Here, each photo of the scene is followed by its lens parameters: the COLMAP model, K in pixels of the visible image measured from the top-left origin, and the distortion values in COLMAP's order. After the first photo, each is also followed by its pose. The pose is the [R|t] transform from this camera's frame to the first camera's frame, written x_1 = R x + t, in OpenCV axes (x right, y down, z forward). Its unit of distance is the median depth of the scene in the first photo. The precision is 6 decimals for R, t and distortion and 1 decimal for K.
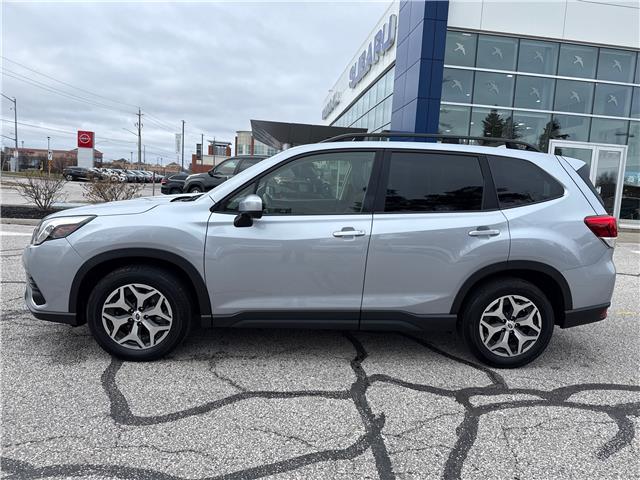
lens RADIAL K [[452.6, 0, 320.0], [0, 452.6, 240.0], [0, 0, 1]] dist [0.069211, -0.082245]
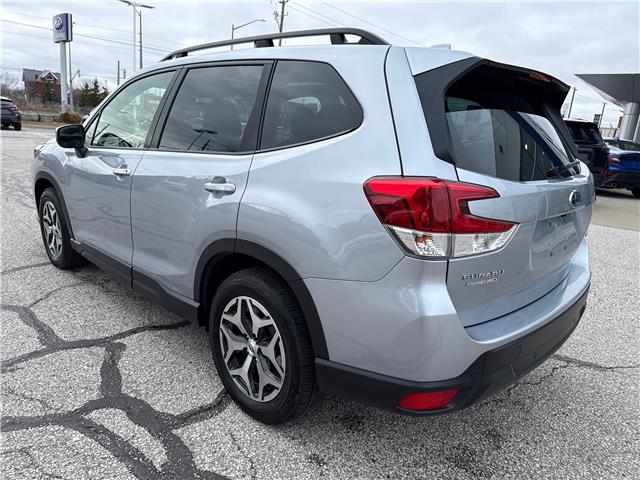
lens RADIAL K [[452.6, 0, 320.0], [0, 452.6, 240.0], [0, 0, 1]] dist [0.069211, -0.082245]
pose [[0.654586, 0.171110, -0.736368, 0.896077], [-0.135900, 0.984814, 0.108035, -0.029933], [0.743672, 0.029355, 0.667900, 0.665626]]
